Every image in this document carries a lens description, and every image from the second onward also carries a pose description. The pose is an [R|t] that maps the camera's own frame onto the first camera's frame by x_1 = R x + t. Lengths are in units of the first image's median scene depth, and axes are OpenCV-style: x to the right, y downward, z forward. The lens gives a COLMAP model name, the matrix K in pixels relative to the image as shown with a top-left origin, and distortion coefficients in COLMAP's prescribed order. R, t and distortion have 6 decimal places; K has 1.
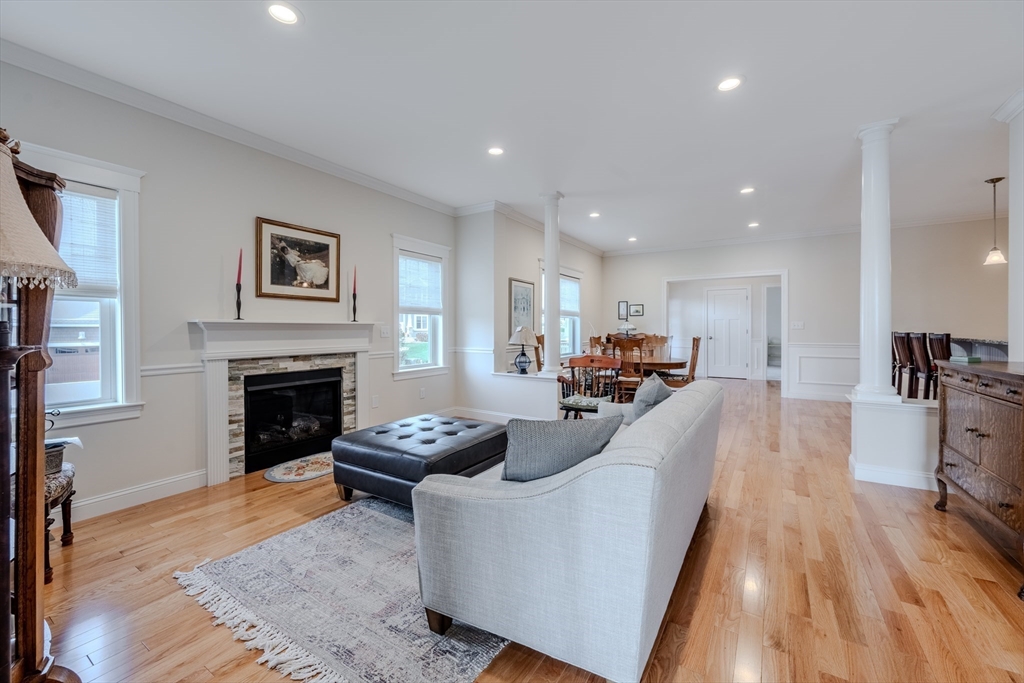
lens RADIAL K [[404.0, 0, 516.4], [0, 404.0, 340.1], [0, 0, 1]] dist [0.000853, -0.000148]
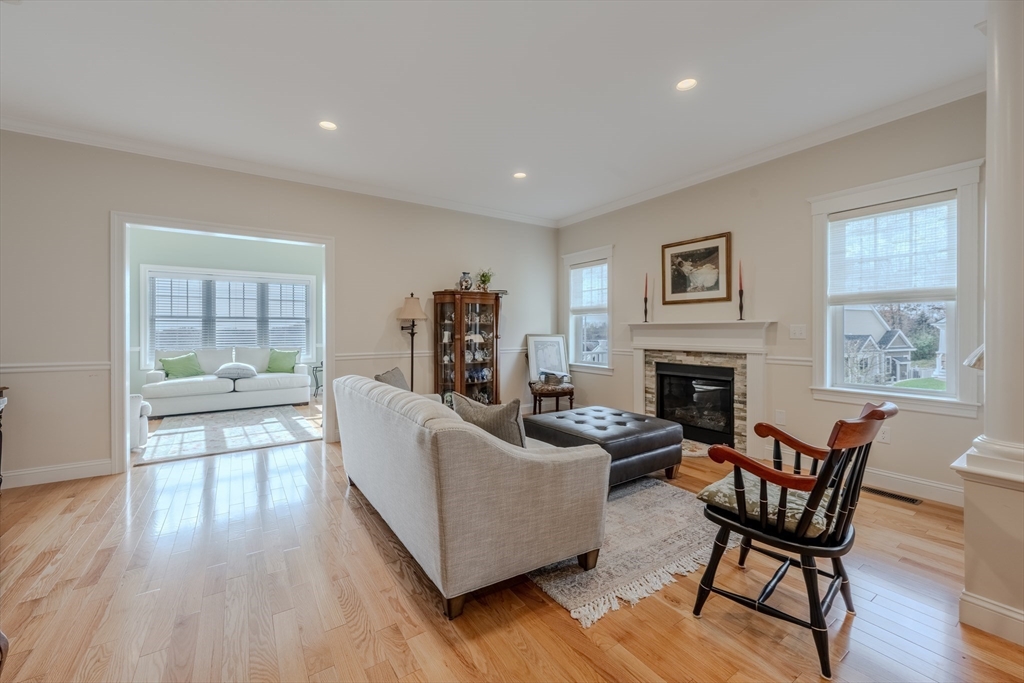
lens RADIAL K [[408.5, 0, 510.7], [0, 408.5, 328.8], [0, 0, 1]] dist [-0.000738, -0.000058]
pose [[-0.398297, 0.000575, -0.917256, 0.724218], [-0.021949, 0.999707, 0.010157, -0.025968], [0.916994, 0.024179, -0.398168, 0.966907]]
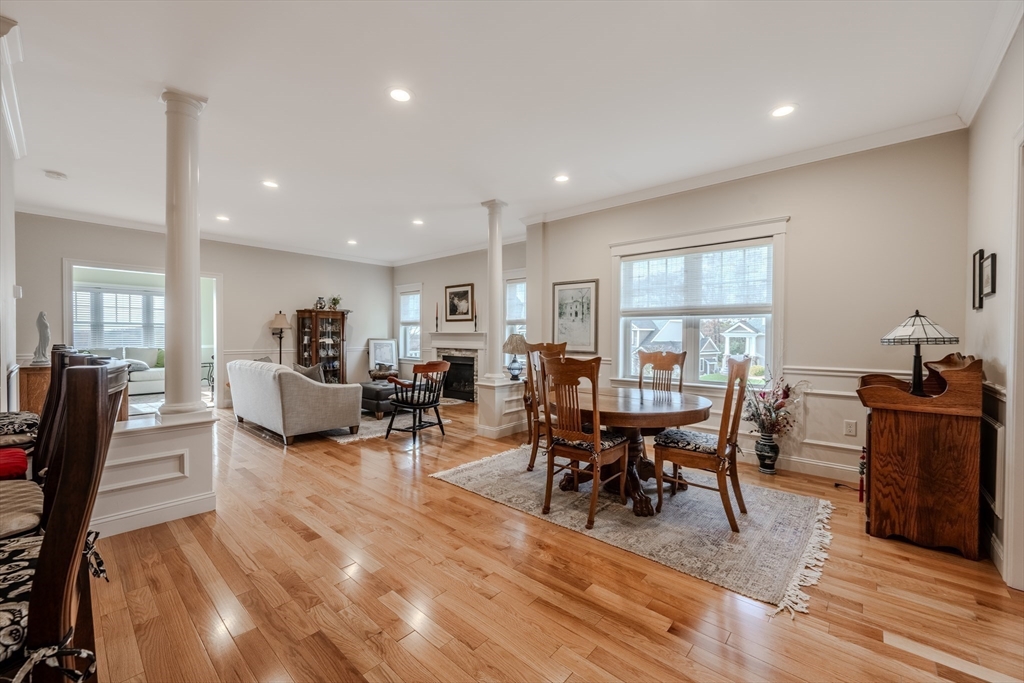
lens RADIAL K [[404.0, 0, 516.4], [0, 404.0, 340.1], [0, 0, 1]] dist [0.000853, -0.000148]
pose [[-0.146996, 0.012033, -0.989064, 1.395445], [-0.032787, 0.999317, 0.017031, -0.047996], [0.988593, 0.034932, -0.146501, 1.552339]]
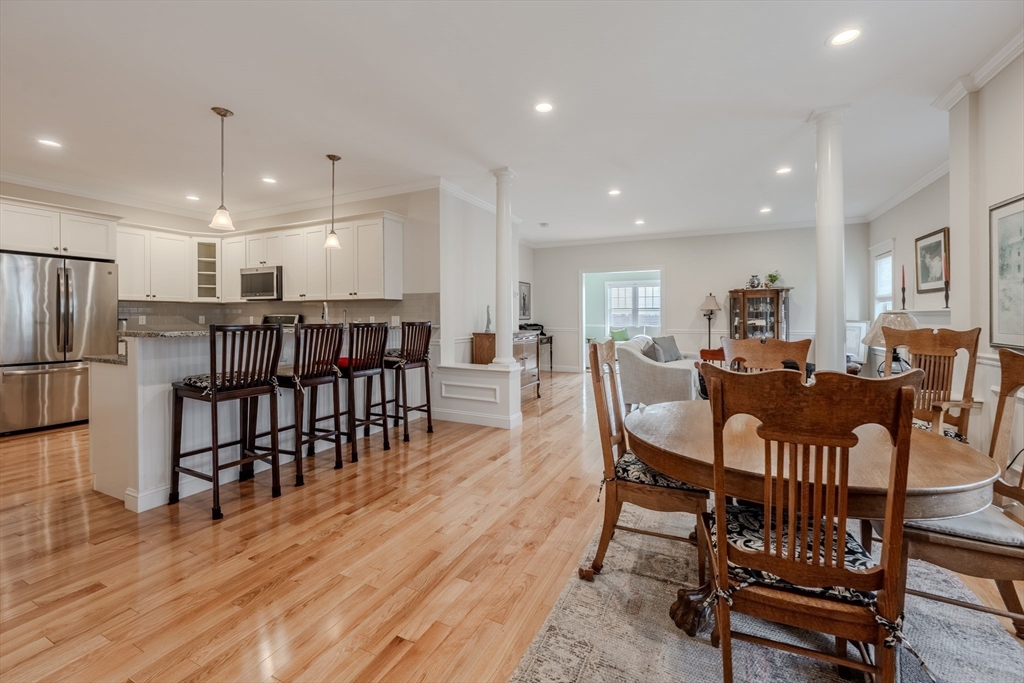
lens RADIAL K [[420.4, 0, 519.4], [0, 420.4, 317.2], [0, 0, 1]] dist [-0.000822, -0.000169]
pose [[-0.992307, 0.004189, -0.123733, 0.868997], [0.000461, 0.999546, 0.030139, -0.060593], [0.123803, 0.029850, -0.991858, 2.084415]]
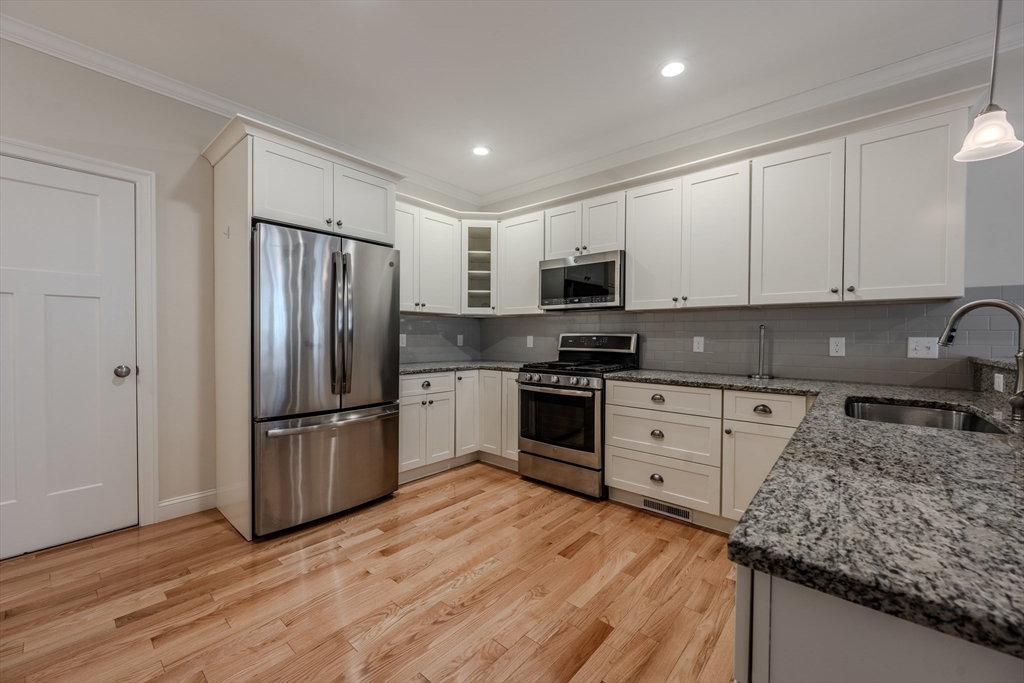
lens RADIAL K [[404.8, 0, 512.7], [0, 404.8, 342.2], [0, 0, 1]] dist [-0.000325, -0.000068]
pose [[-0.990250, -0.003413, 0.139261, 1.636542], [0.002408, 0.999131, 0.041609, -0.042682], [-0.139282, 0.041538, -0.989381, 1.363938]]
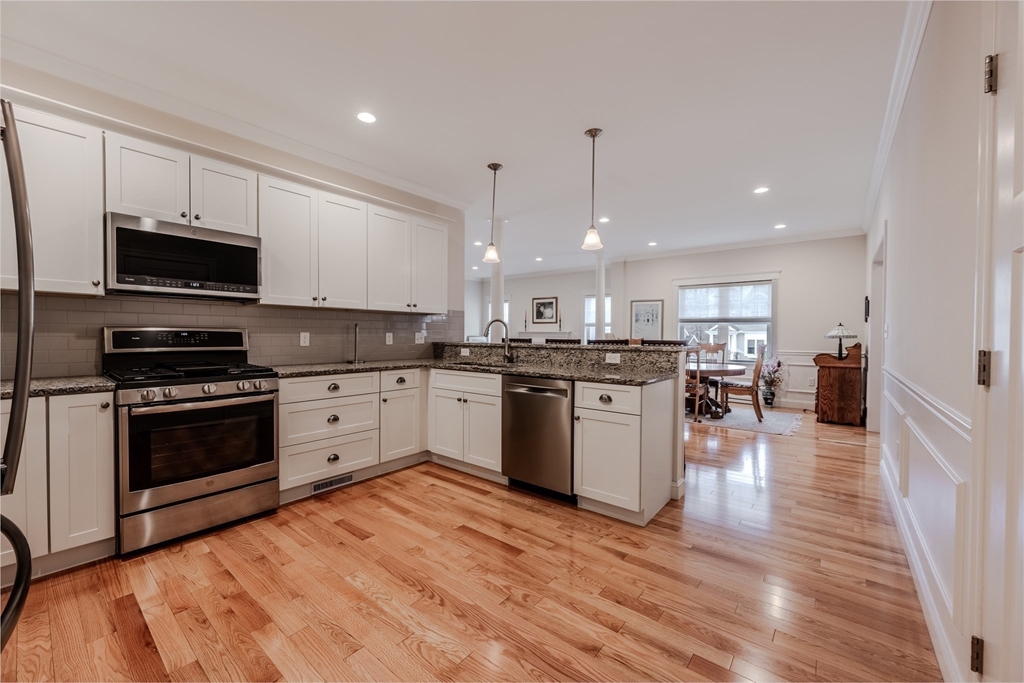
lens RADIAL K [[404.0, 0, 516.4], [0, 404.0, 340.1], [0, 0, 1]] dist [0.000853, -0.000148]
pose [[-0.097621, 0.018057, -0.995060, 2.250816], [-0.033596, 0.999206, 0.021429, -0.036787], [0.994656, 0.035522, -0.096936, 1.061827]]
